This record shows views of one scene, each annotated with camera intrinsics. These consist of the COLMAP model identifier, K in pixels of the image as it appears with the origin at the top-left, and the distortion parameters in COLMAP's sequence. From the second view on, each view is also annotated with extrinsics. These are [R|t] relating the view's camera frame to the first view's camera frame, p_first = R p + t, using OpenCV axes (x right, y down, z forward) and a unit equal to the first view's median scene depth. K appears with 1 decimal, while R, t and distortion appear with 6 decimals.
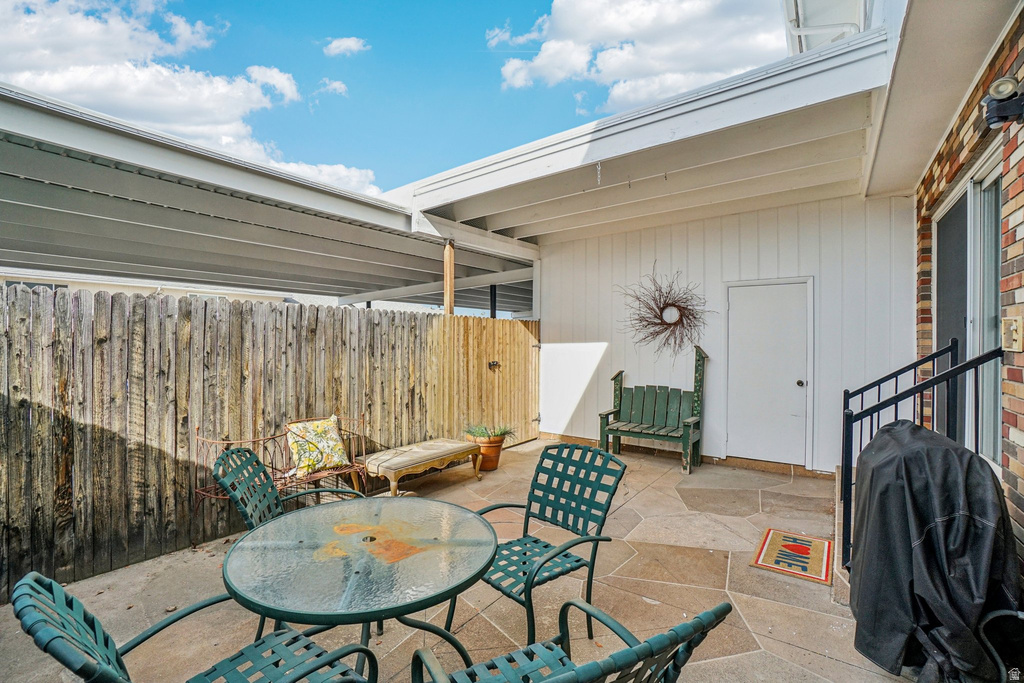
lens RADIAL K [[459.8, 0, 500.4], [0, 459.8, 348.5], [0, 0, 1]] dist [-0.060132, 0.023163]
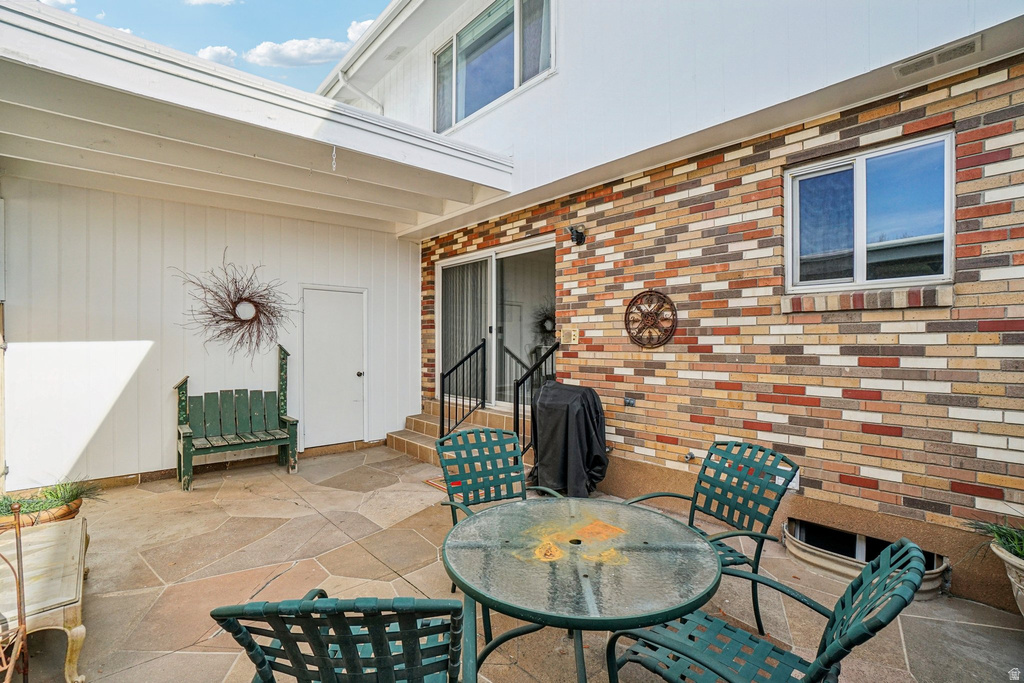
lens RADIAL K [[459.8, 0, 500.4], [0, 459.8, 348.5], [0, 0, 1]] dist [-0.060132, 0.023163]
pose [[0.191560, -0.011549, 0.981413, -0.441009], [0.013984, 0.999861, 0.009037, 0.001355], [-0.981381, 0.011993, 0.191695, 0.340713]]
